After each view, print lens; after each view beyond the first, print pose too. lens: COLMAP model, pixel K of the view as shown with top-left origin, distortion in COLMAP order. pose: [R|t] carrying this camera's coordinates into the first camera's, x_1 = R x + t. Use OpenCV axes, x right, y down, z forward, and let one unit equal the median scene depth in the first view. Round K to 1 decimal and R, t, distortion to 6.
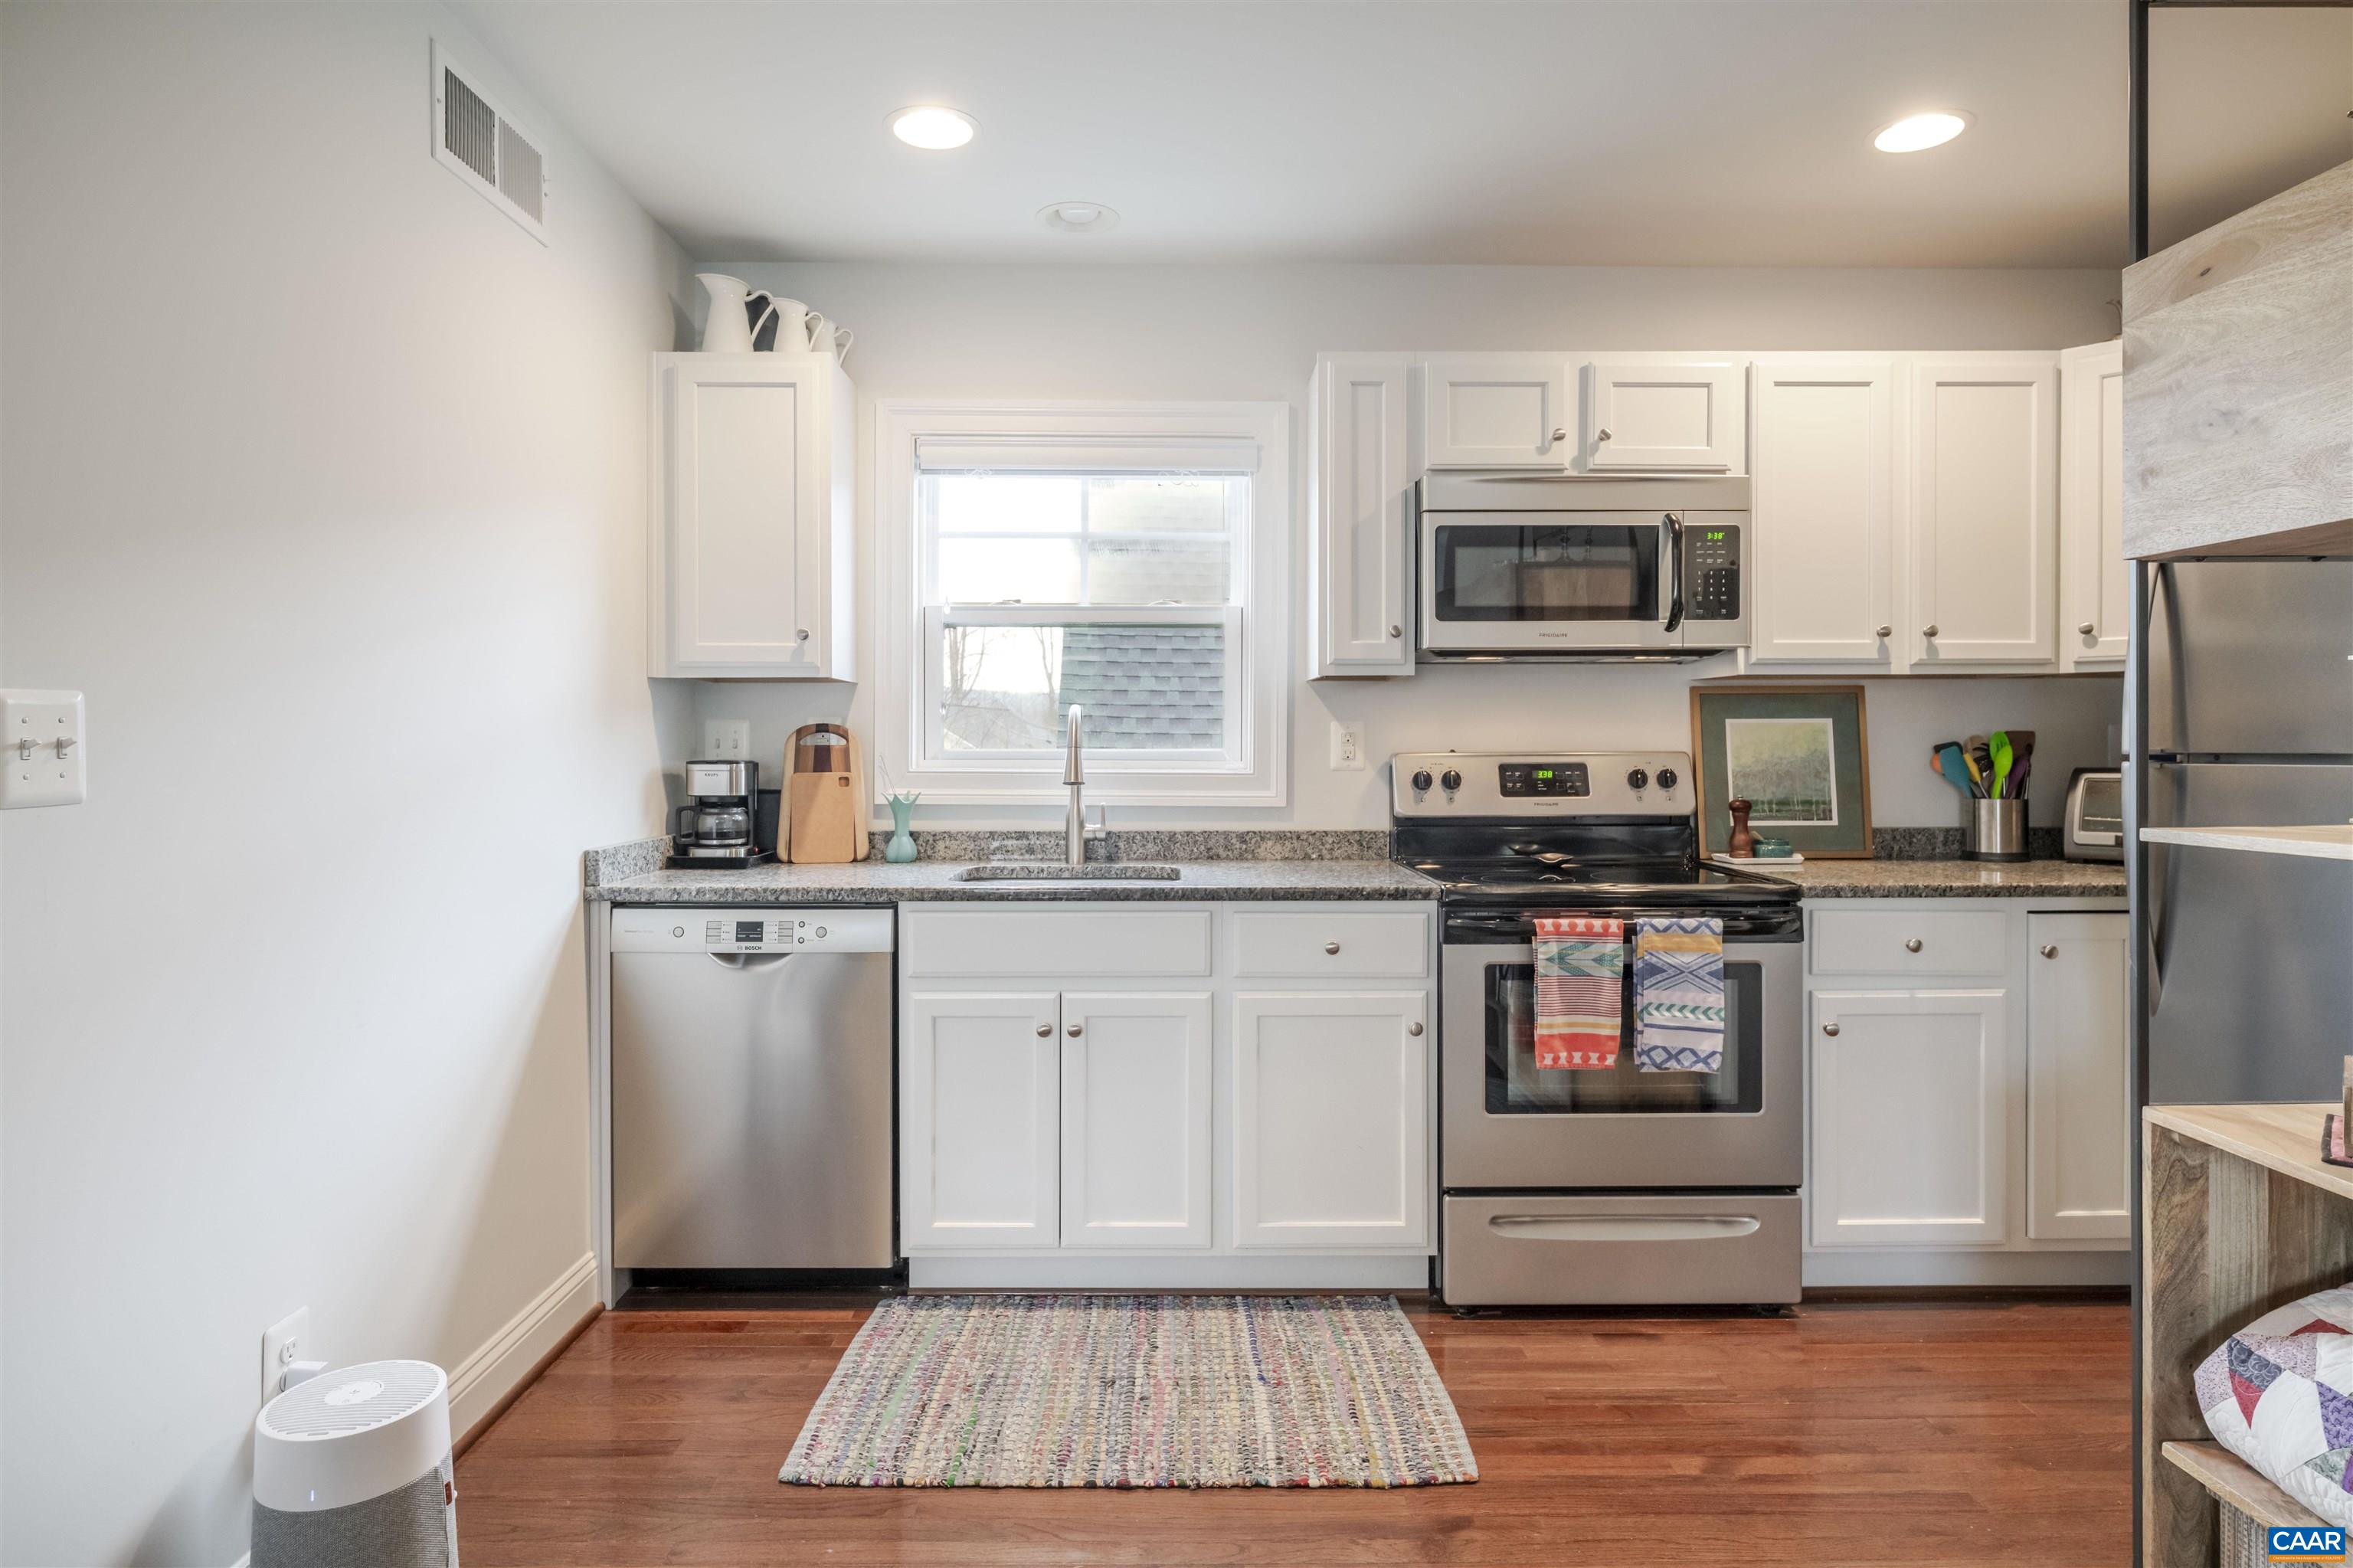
lens RADIAL K [[1251.0, 0, 1172.0], [0, 1251.0, 757.3], [0, 0, 1]] dist [-0.000165, -0.000294]
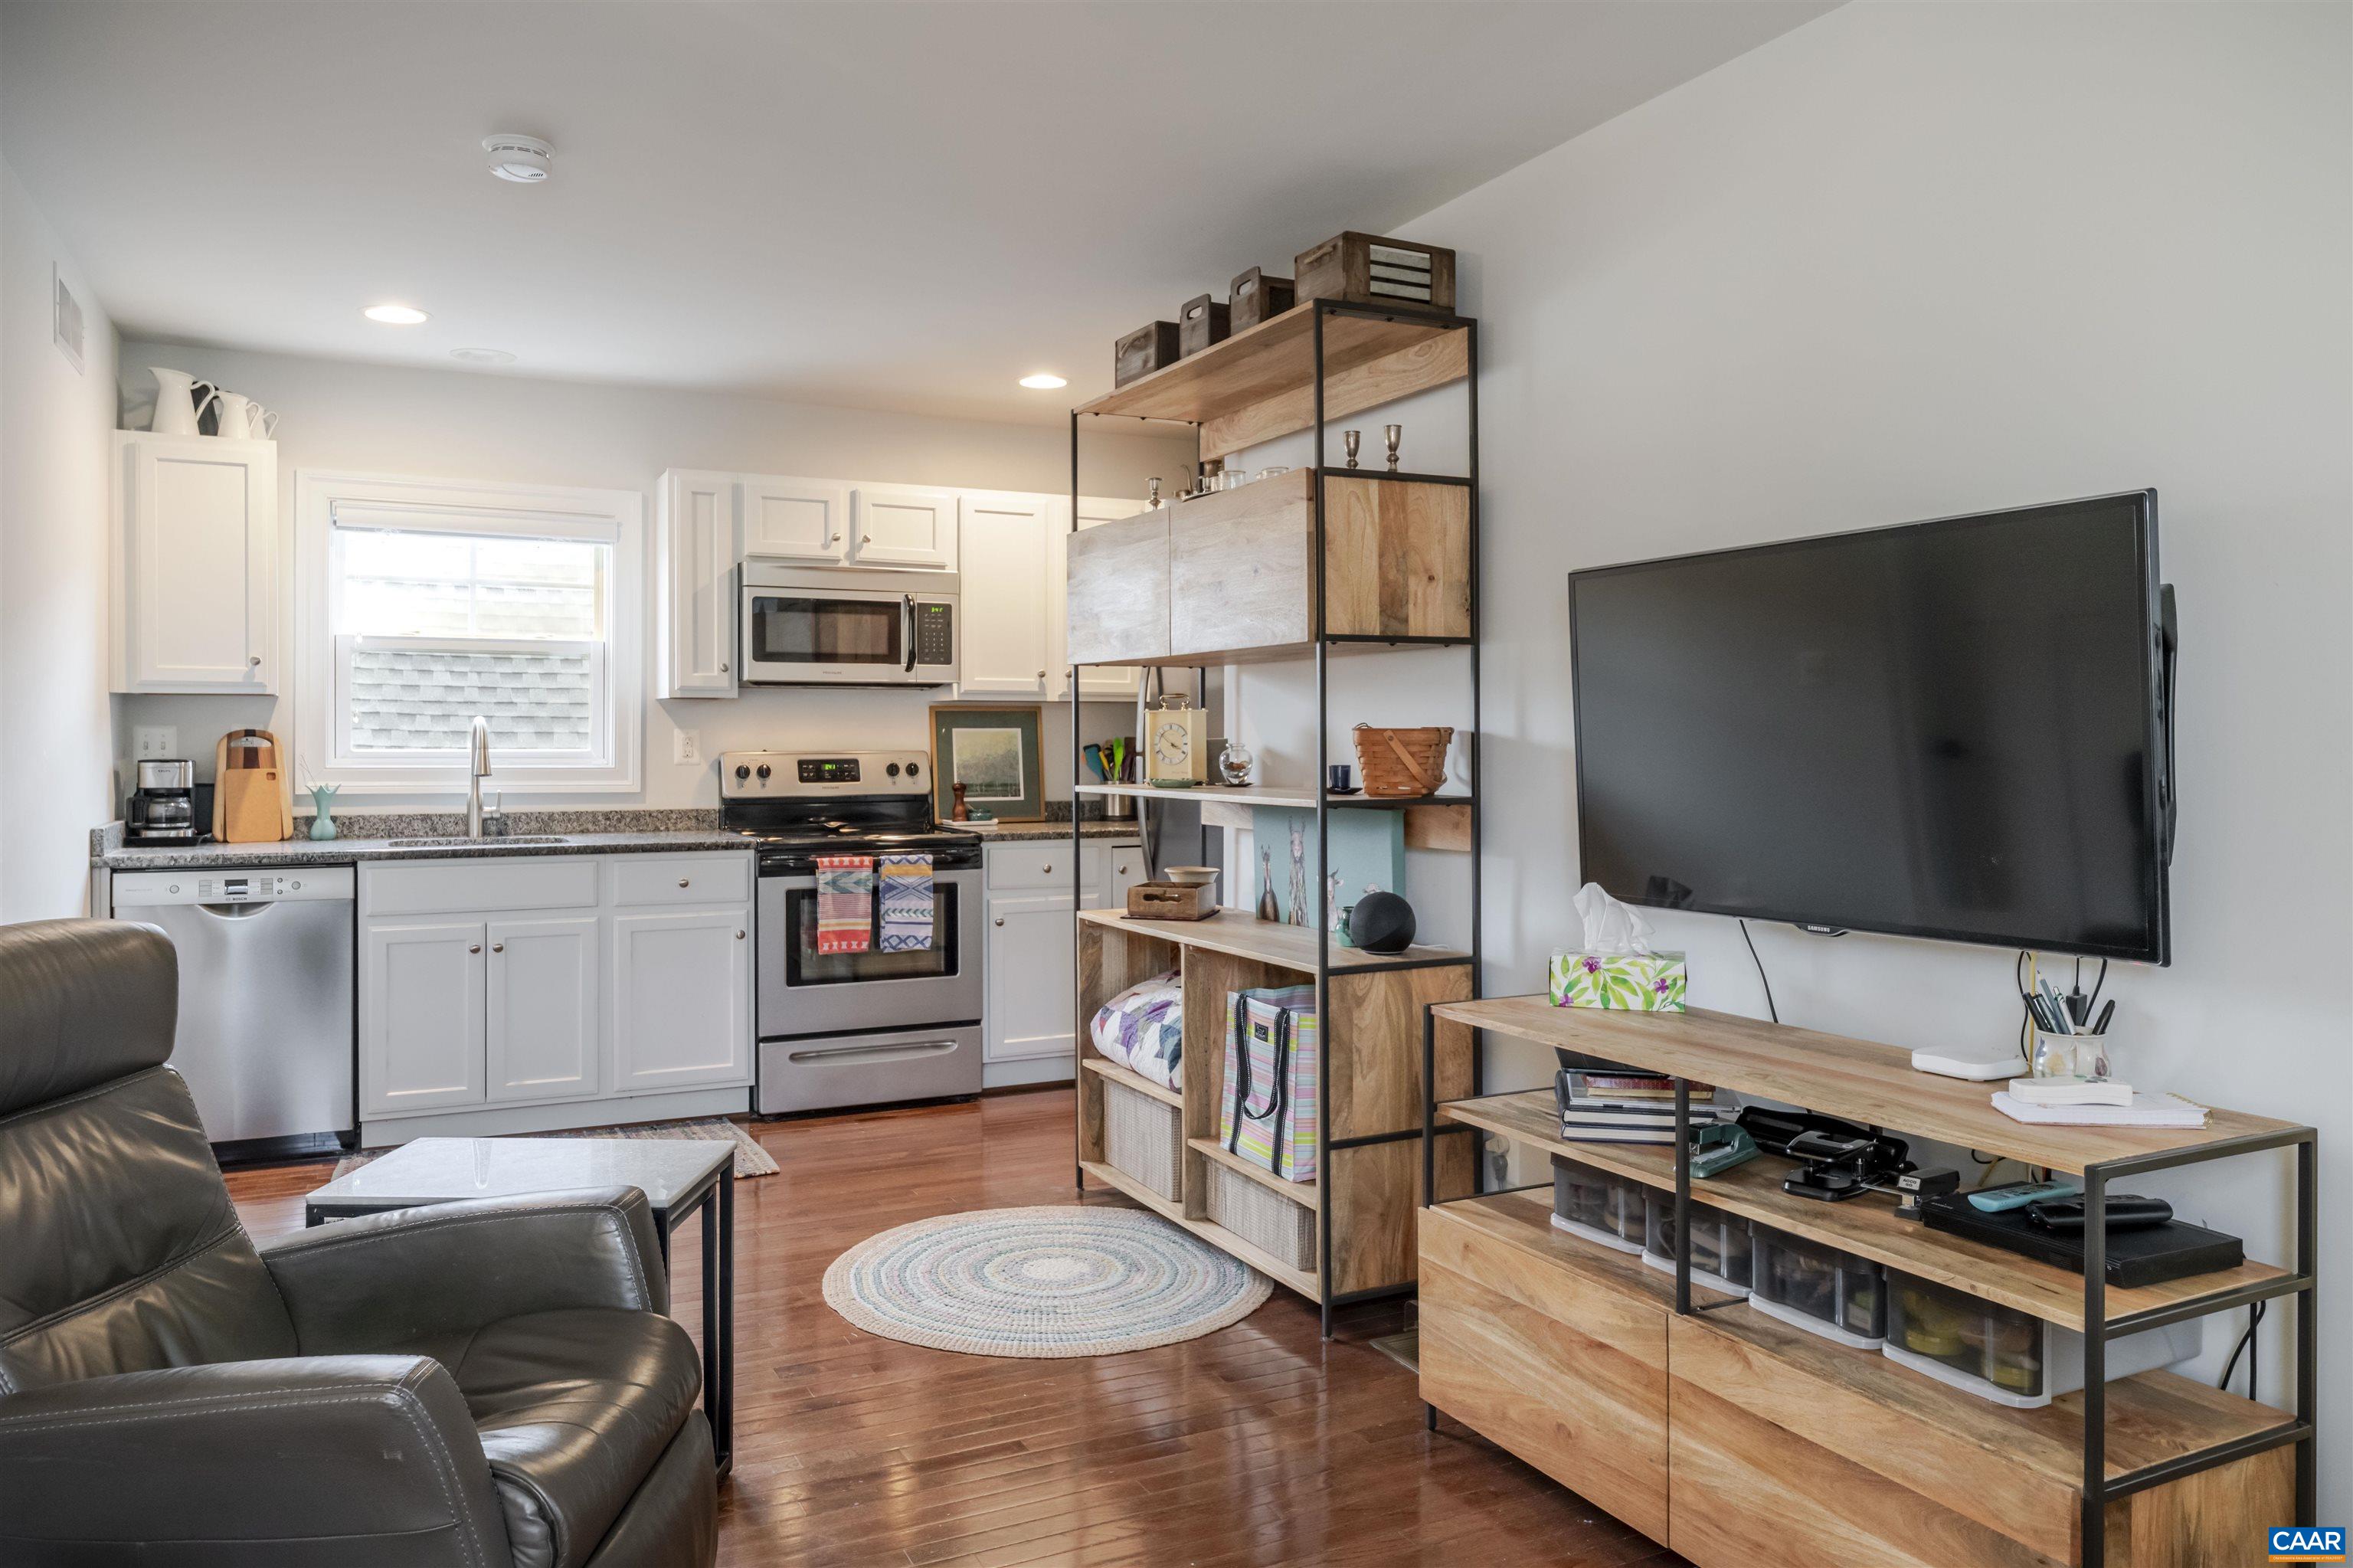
lens RADIAL K [[1658.9, 0, 1172.0], [0, 1658.9, 752.6], [0, 0, 1]] dist [-0.003485, 0.002056]
pose [[0.896826, -0.002228, 0.442377, -0.201788], [0.003320, 0.999993, -0.001695, 0.001892], [-0.442371, 0.002989, 0.896827, -0.929248]]
